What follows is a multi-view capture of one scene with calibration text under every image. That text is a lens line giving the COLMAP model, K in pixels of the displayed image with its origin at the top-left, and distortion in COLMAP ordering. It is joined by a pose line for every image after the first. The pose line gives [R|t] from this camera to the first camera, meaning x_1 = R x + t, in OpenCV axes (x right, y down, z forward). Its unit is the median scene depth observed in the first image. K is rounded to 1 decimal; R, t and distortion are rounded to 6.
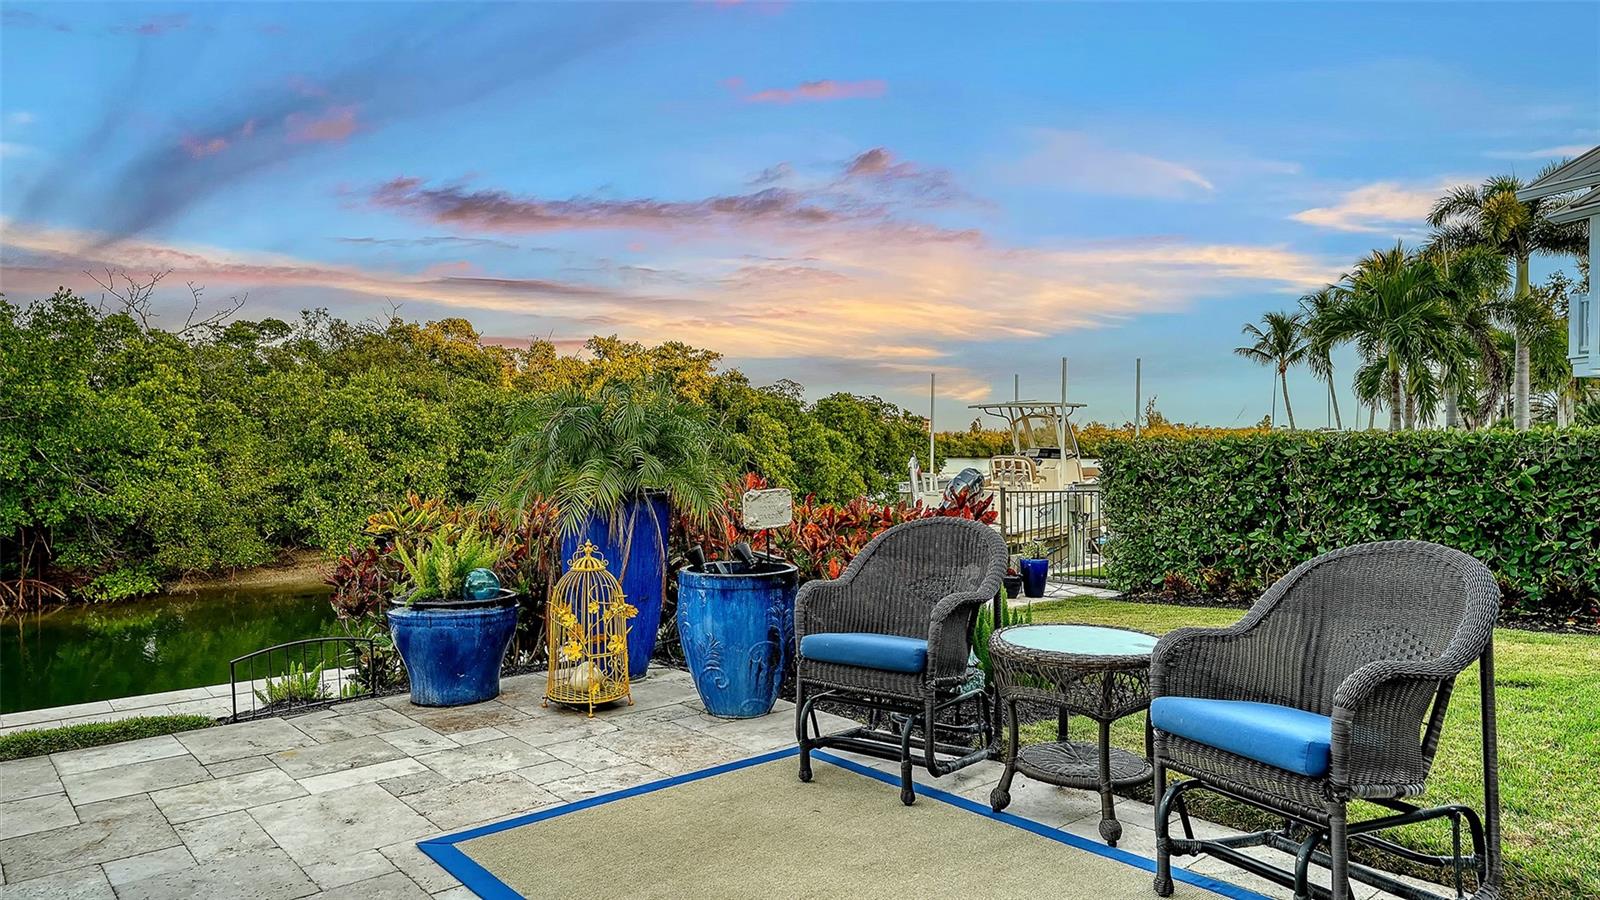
lens RADIAL K [[1036.0, 0, 799.1], [0, 1036.0, 449.0], [0, 0, 1]] dist [0.005092, 0.000185]
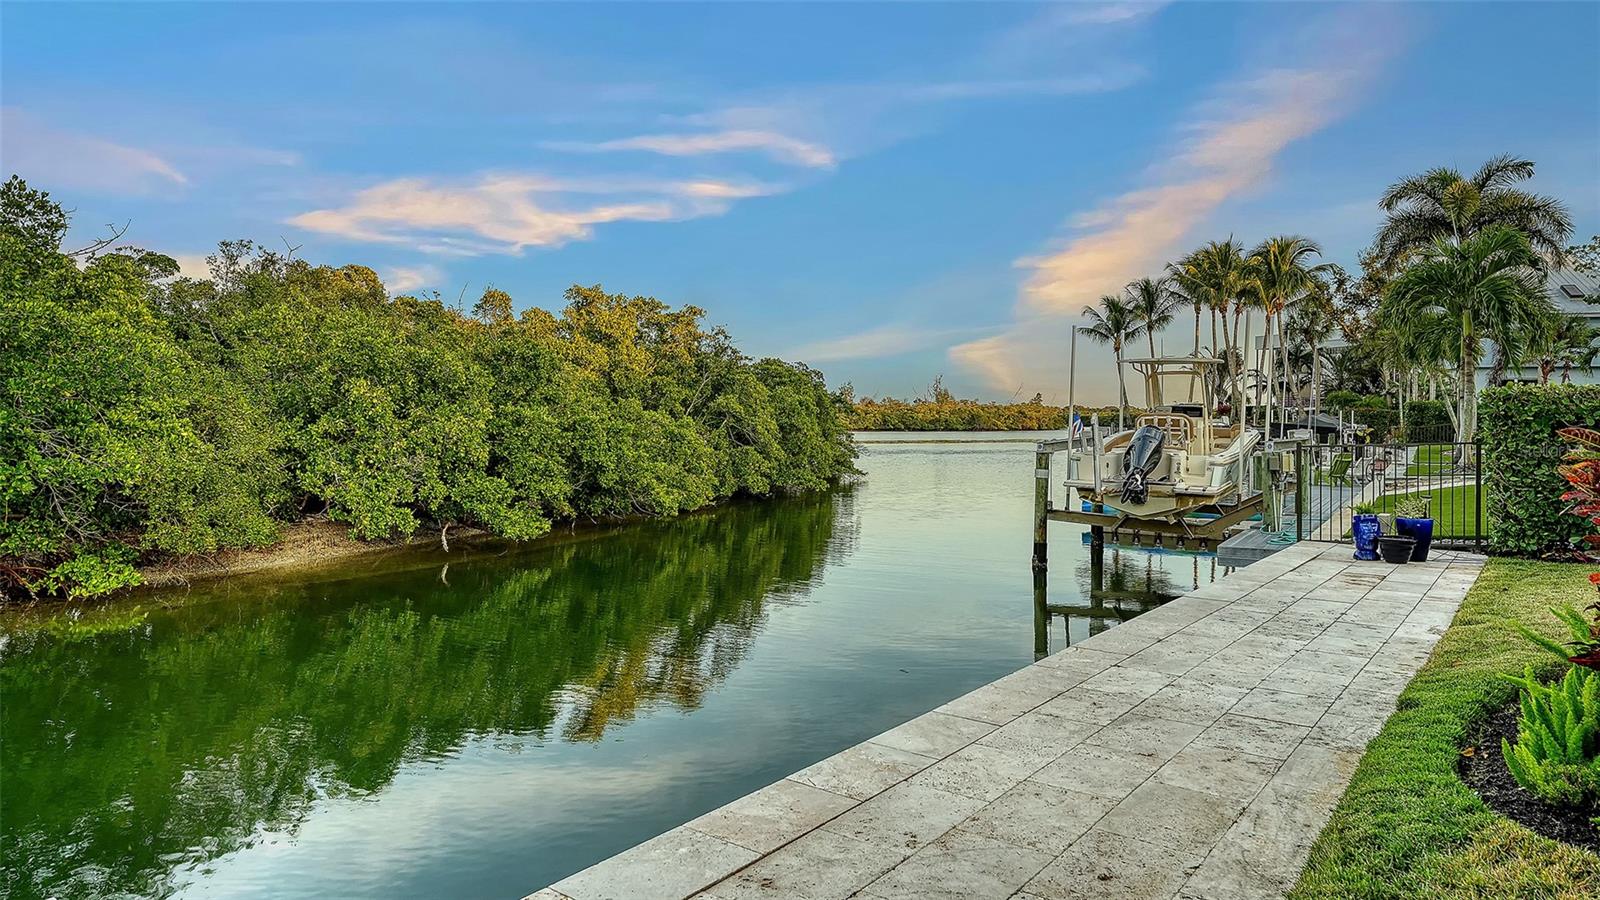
lens RADIAL K [[987.7, 0, 802.1], [0, 987.7, 433.1], [0, 0, 1]] dist [0.004100, 0.000536]
pose [[0.974582, 0.002776, 0.224015, -0.276982], [-0.004863, 0.999950, 0.008765, 0.015821], [-0.223979, -0.009632, 0.974546, 0.161108]]
